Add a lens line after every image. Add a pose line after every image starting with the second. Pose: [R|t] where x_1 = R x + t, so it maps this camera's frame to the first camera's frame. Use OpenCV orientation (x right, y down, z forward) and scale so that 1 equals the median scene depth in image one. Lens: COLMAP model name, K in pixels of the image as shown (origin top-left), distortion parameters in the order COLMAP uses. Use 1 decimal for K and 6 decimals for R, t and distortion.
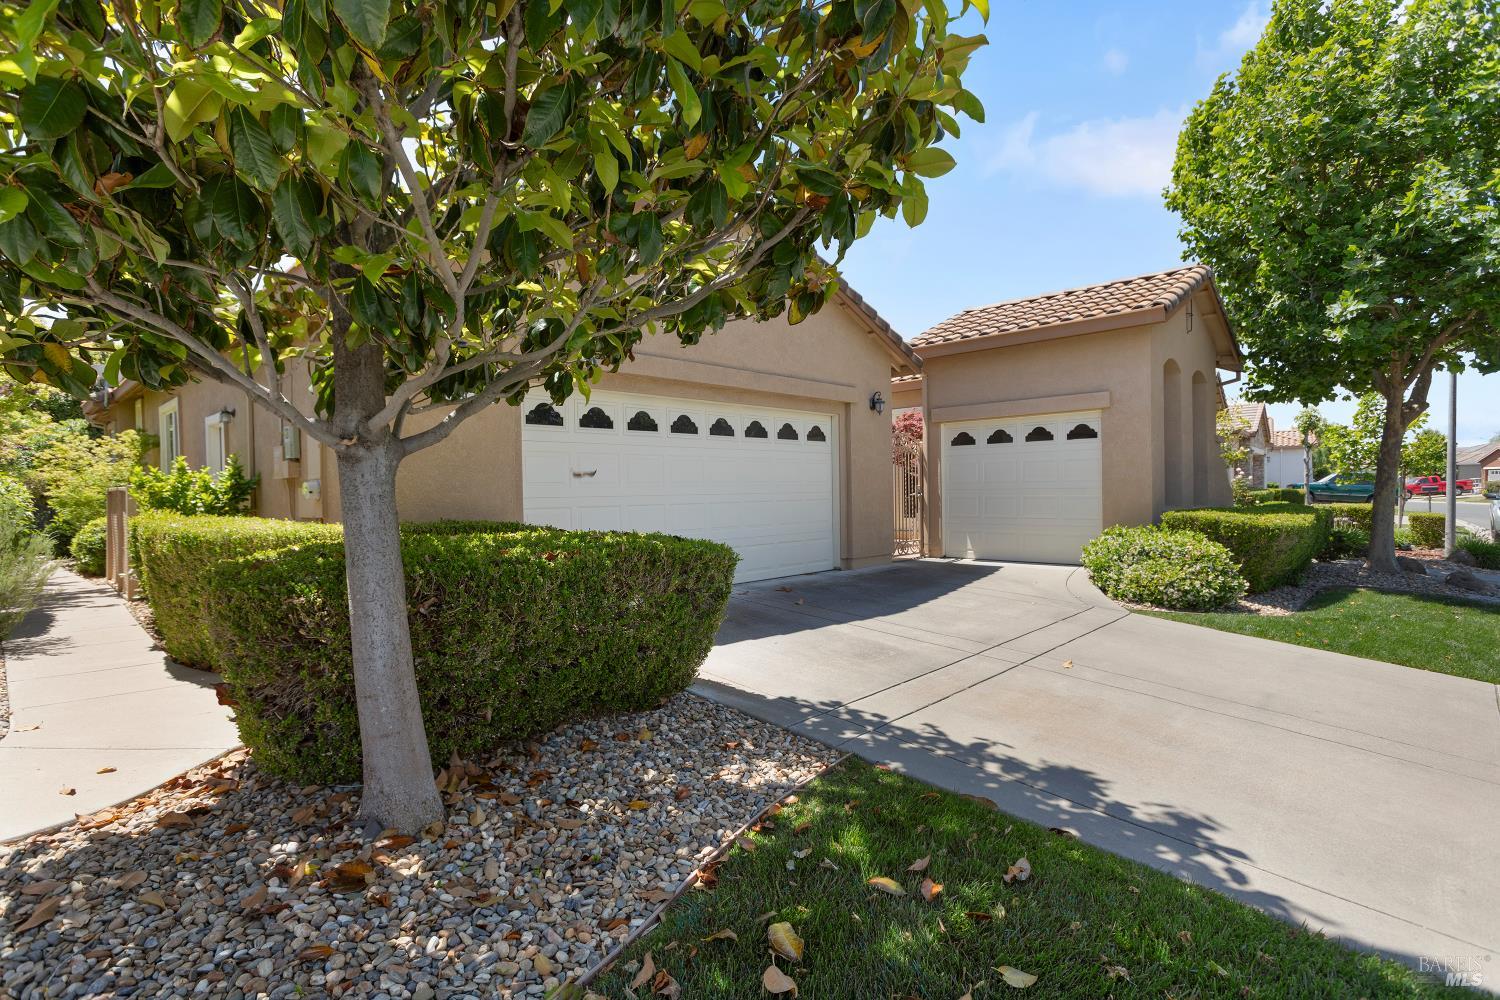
lens RADIAL K [[734.9, 0, 752.4], [0, 734.9, 499.2], [0, 0, 1]] dist [-0.004987, -0.000021]
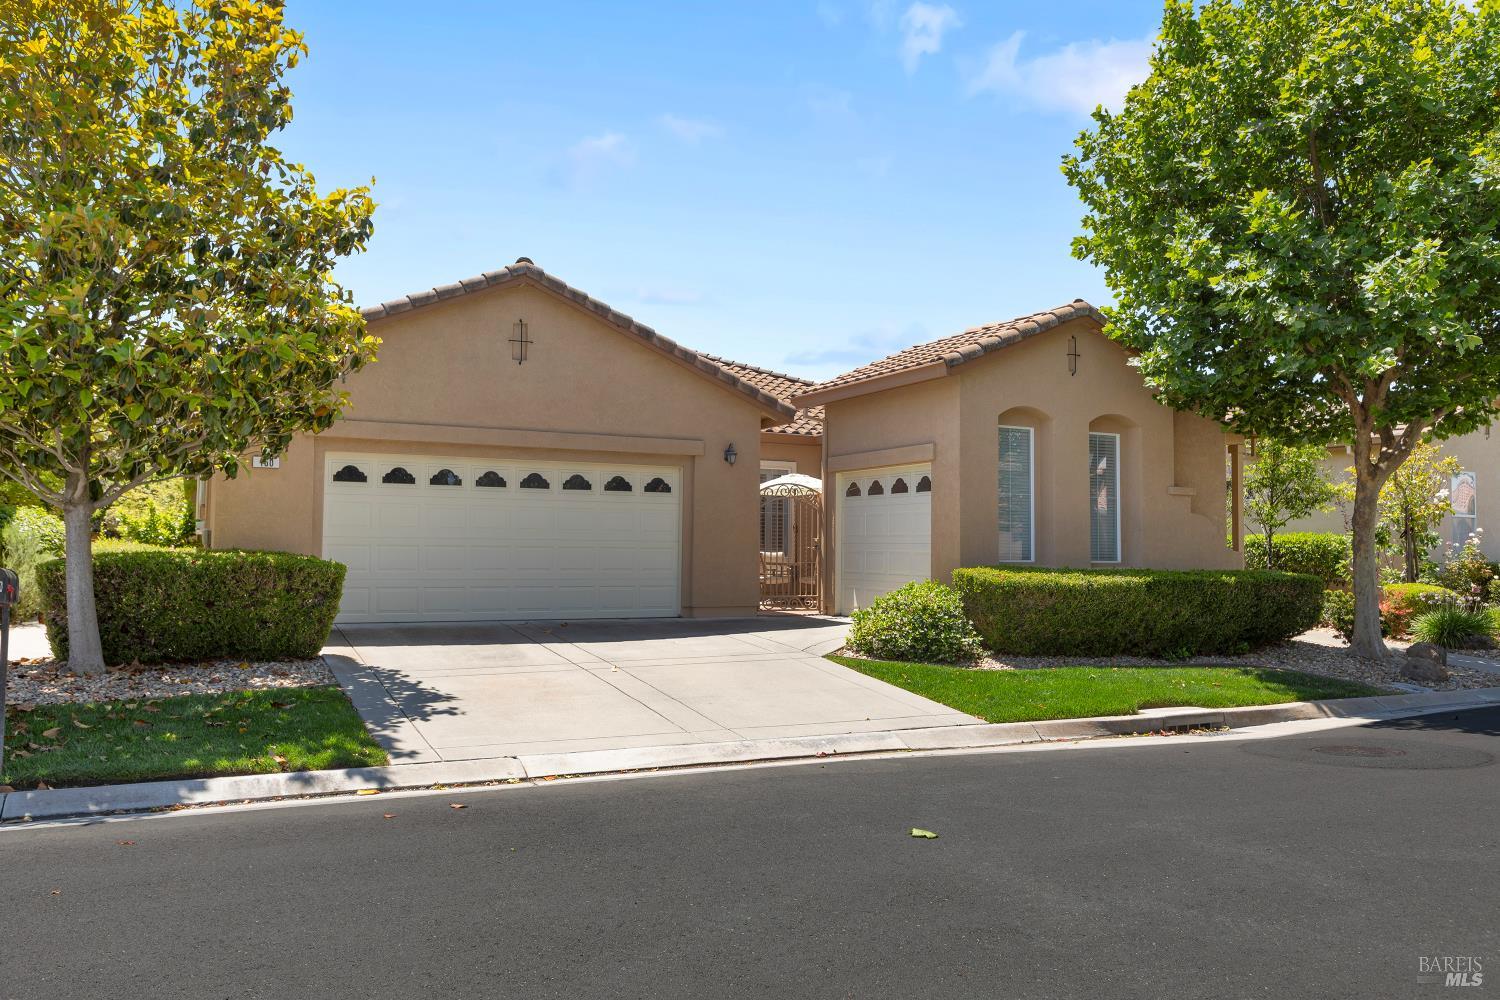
lens RADIAL K [[1114.0, 0, 748.8], [0, 1114.0, 500.8], [0, 0, 1]] dist [0.004947, 0.006062]
pose [[0.938125, 0.010889, -0.346125, 0.744293], [-0.029496, 0.998386, -0.048538, 0.006243], [0.345038, 0.055744, 0.936932, -0.435528]]
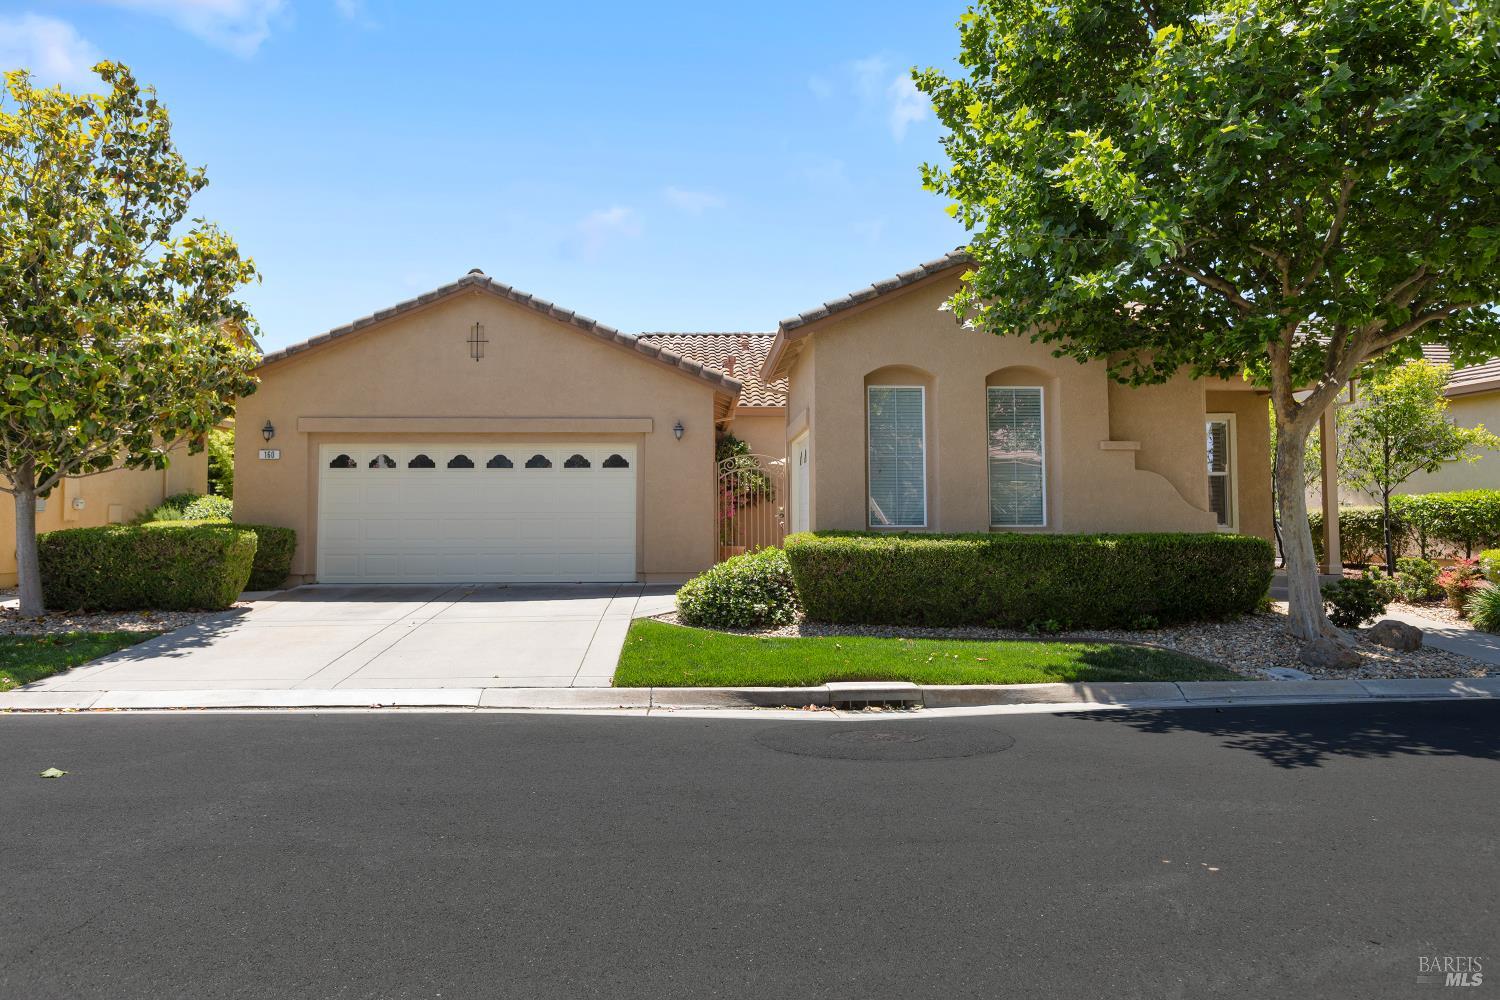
lens RADIAL K [[1023.0, 0, 772.8], [0, 1023.0, 466.9], [0, 0, 1]] dist [-0.001702, 0.000002]
pose [[0.723403, -0.025061, -0.689971, 1.340897], [-0.015956, 0.998467, -0.052995, 0.000443], [0.690241, 0.049346, 0.721895, 0.014287]]
